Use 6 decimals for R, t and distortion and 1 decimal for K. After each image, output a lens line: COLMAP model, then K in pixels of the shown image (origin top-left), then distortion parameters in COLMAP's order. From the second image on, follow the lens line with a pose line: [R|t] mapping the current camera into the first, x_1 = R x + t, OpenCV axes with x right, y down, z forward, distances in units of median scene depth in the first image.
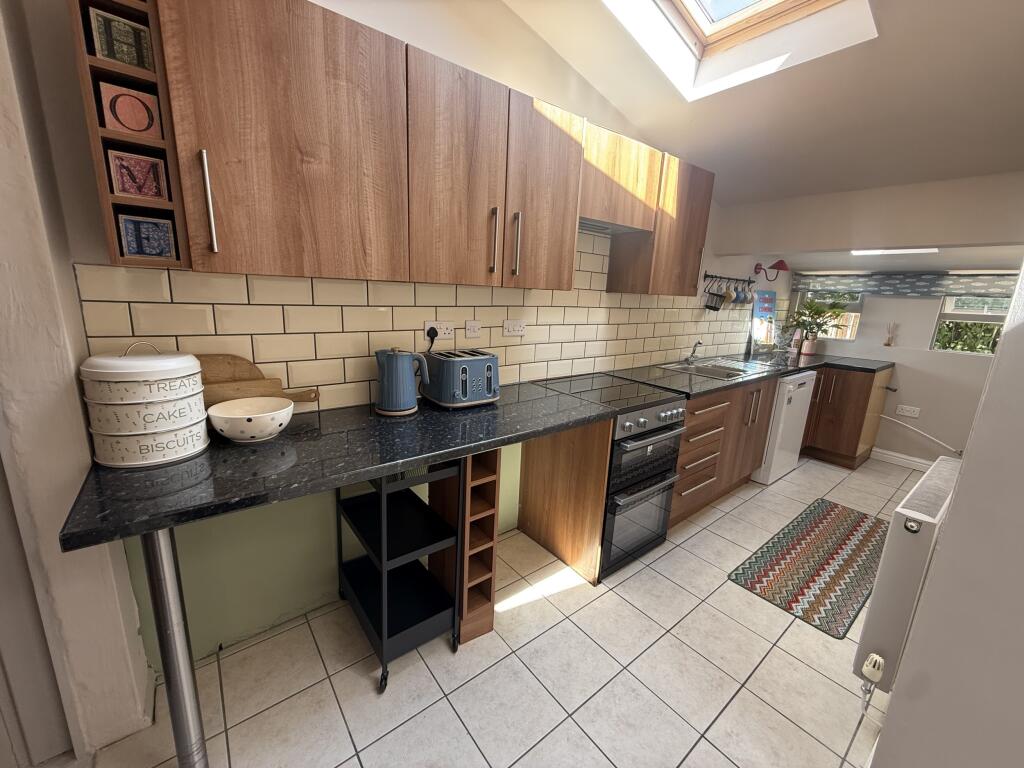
lens RADIAL K [[409.2, 0, 509.7], [0, 409.2, 384.6], [0, 0, 1]] dist [0.003526, 0.001048]
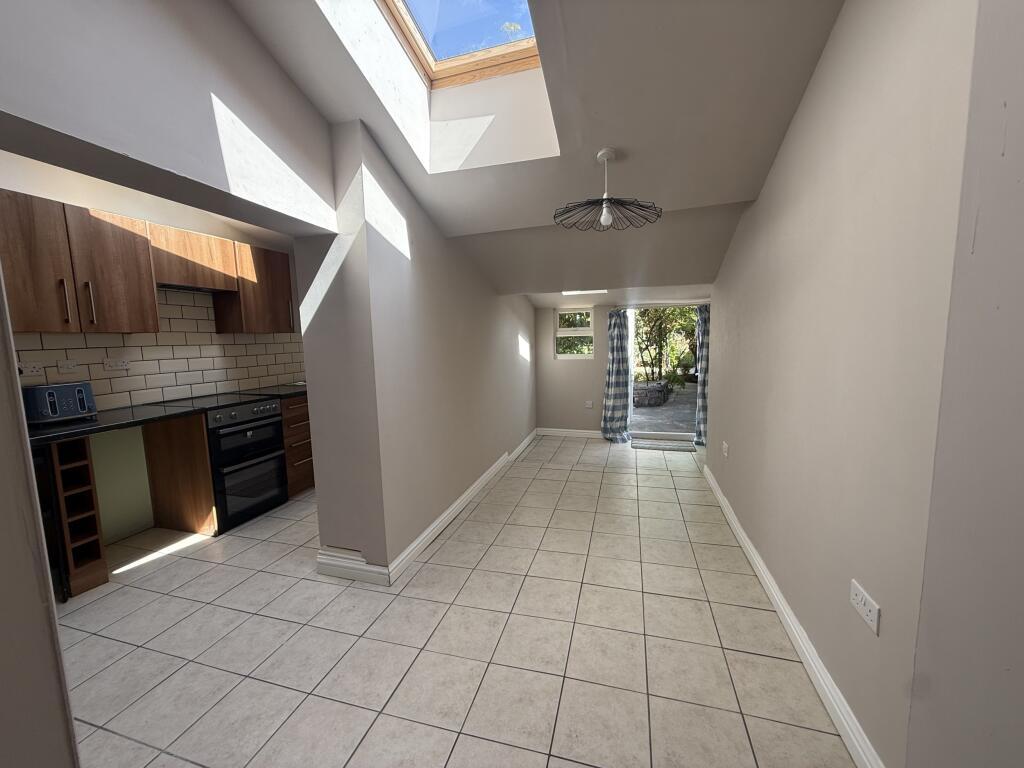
lens RADIAL K [[409.2, 0, 509.9], [0, 409.2, 383.9], [0, 0, 1]] dist [0.003526, 0.001048]
pose [[0.815183, -0.123747, 0.565830, 0.292764], [0.181380, 0.982314, -0.046479, 0.219536], [-0.550071, 0.140519, 0.823211, -0.777284]]
